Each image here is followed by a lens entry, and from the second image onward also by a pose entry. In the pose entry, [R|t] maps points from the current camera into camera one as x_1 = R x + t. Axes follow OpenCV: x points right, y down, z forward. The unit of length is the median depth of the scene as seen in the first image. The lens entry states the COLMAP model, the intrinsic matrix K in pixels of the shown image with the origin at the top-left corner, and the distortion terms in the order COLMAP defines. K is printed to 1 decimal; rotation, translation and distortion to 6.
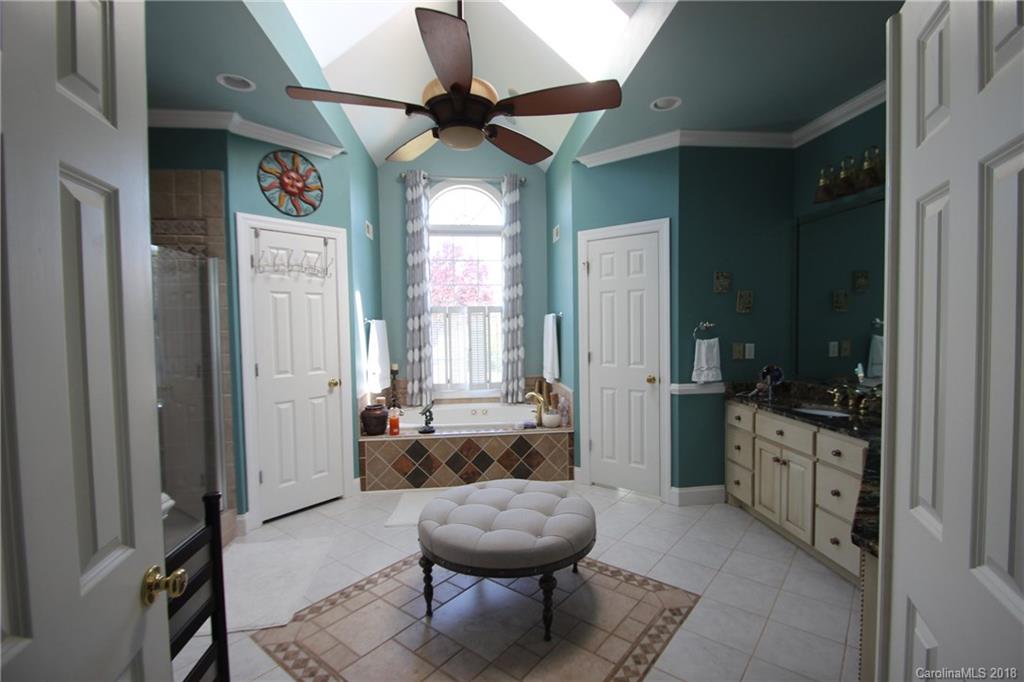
lens RADIAL K [[478.9, 0, 516.3], [0, 478.9, 341.6], [0, 0, 1]] dist [0.014112, -0.000823]
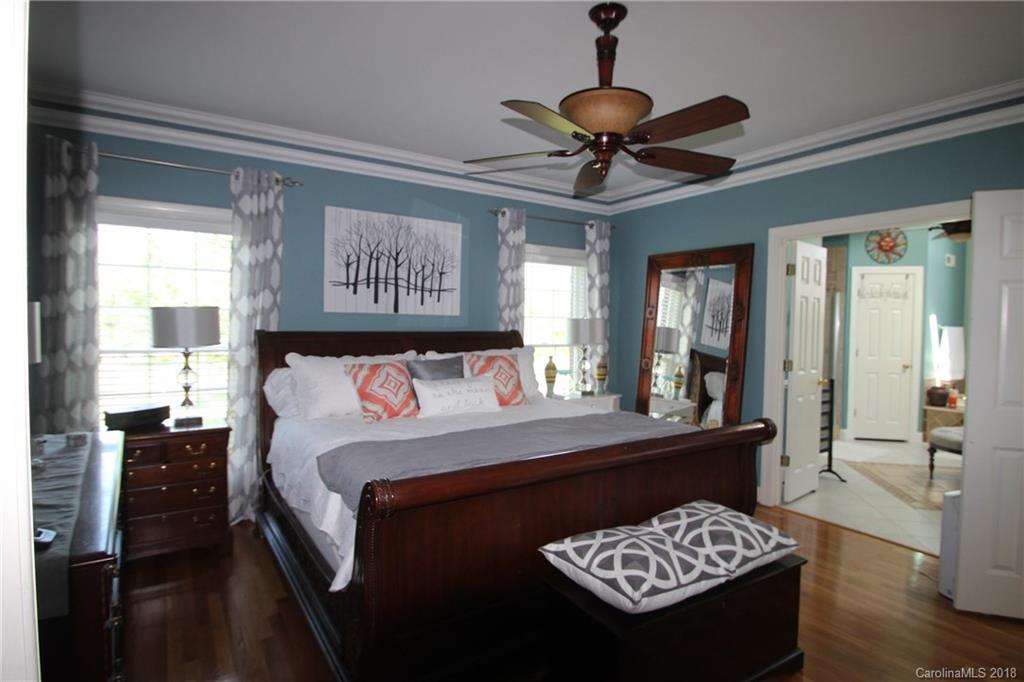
lens RADIAL K [[540.3, 0, 514.1], [0, 540.3, 342.0], [0, 0, 1]] dist [-0.032075, -0.000759]
pose [[0.451830, 0.049965, -0.890704, 0.605576], [-0.057181, 0.997999, 0.026978, 0.035667], [0.890269, 0.038742, 0.453783, -0.970446]]
